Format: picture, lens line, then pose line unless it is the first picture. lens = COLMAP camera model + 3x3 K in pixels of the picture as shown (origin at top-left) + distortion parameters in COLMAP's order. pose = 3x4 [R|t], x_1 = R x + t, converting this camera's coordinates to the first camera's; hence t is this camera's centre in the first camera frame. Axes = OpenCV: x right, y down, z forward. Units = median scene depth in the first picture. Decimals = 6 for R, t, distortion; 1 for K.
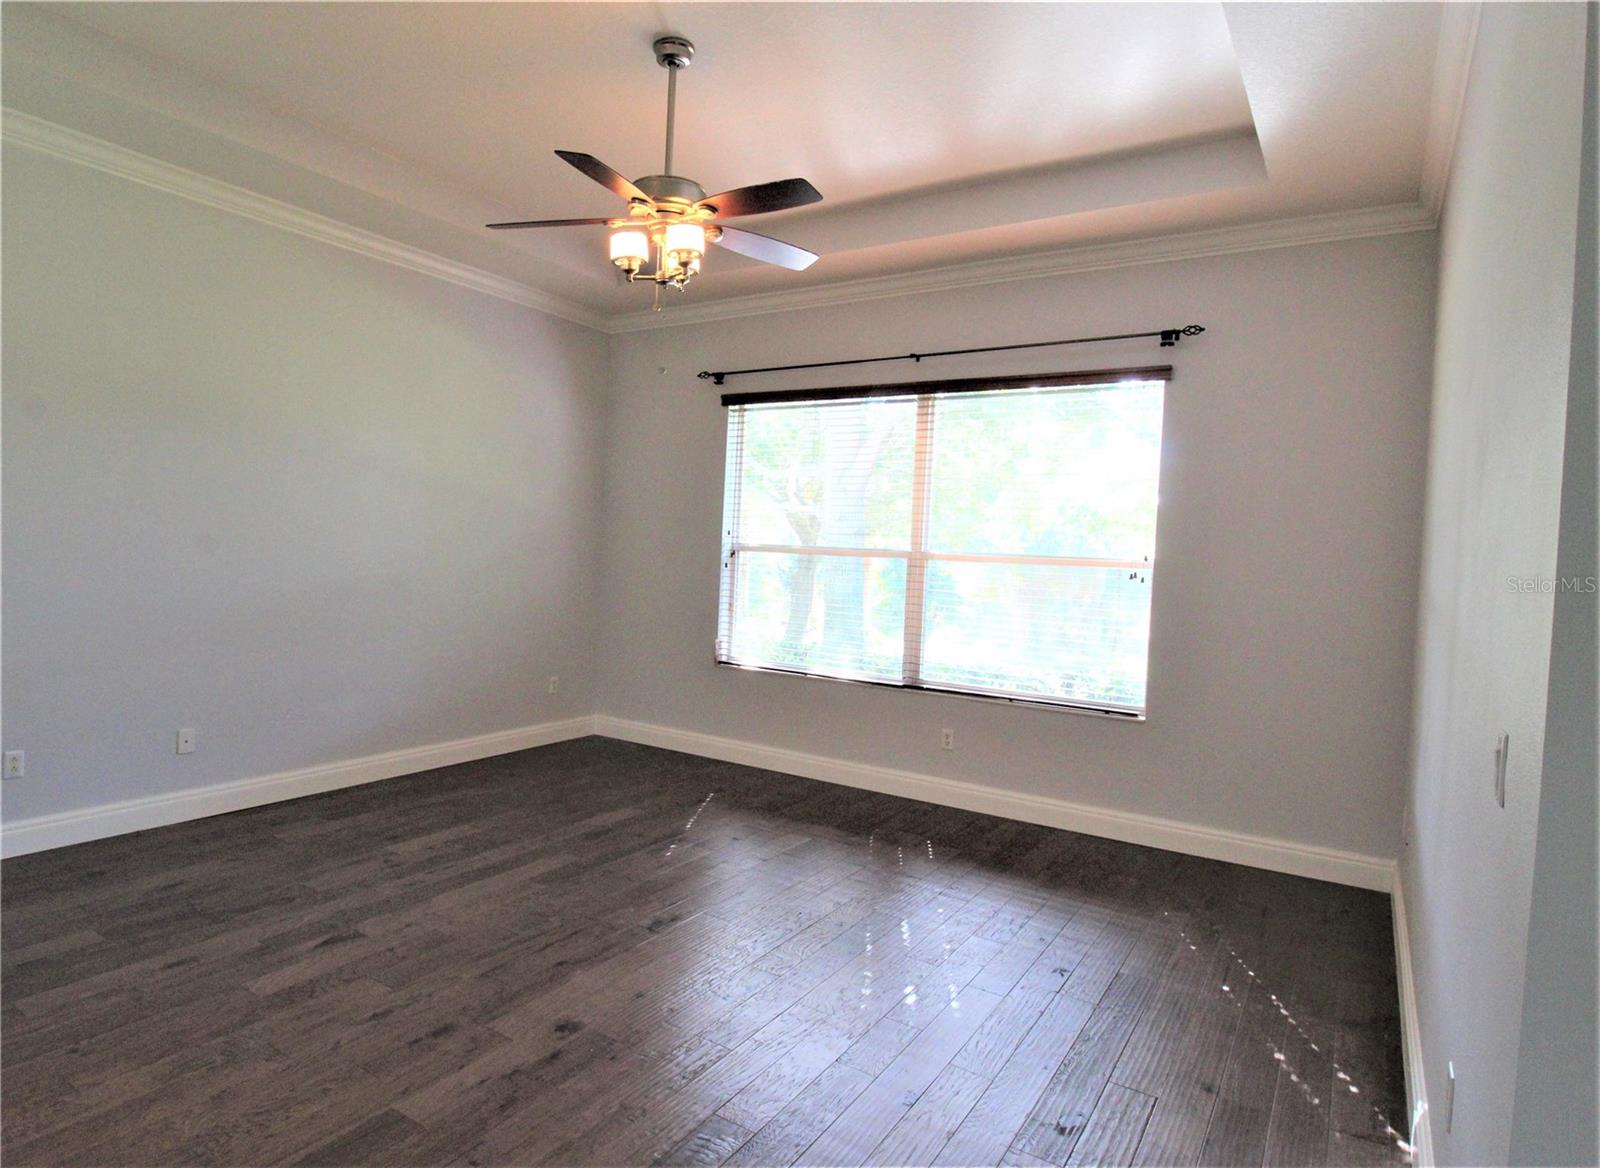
lens RADIAL K [[911.0, 0, 797.4], [0, 911.0, 583.2], [0, 0, 1]] dist [-0.002212, -0.000084]
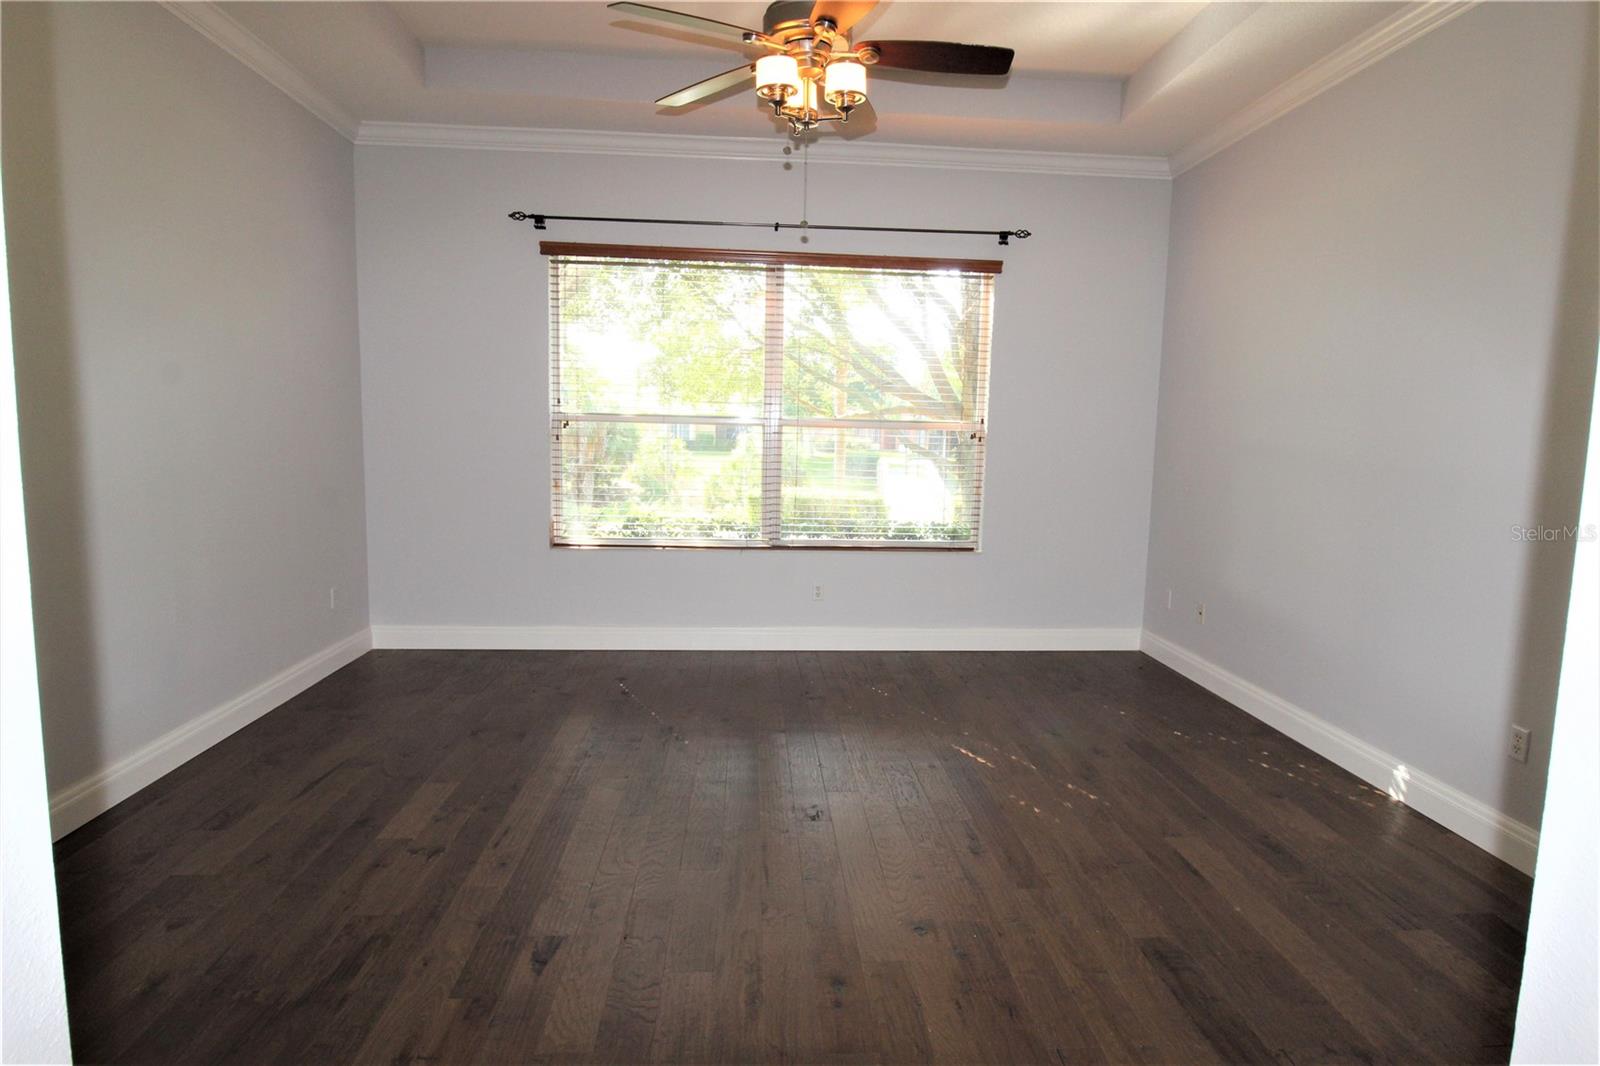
lens RADIAL K [[846.3, 0, 802.5], [0, 846.3, 529.2], [0, 0, 1]] dist [0.001165, -0.001028]
pose [[0.797050, -0.097306, 0.596022, -0.439257], [0.033110, 0.992490, 0.117756, -0.022520], [-0.603005, -0.074123, 0.794286, 0.203132]]
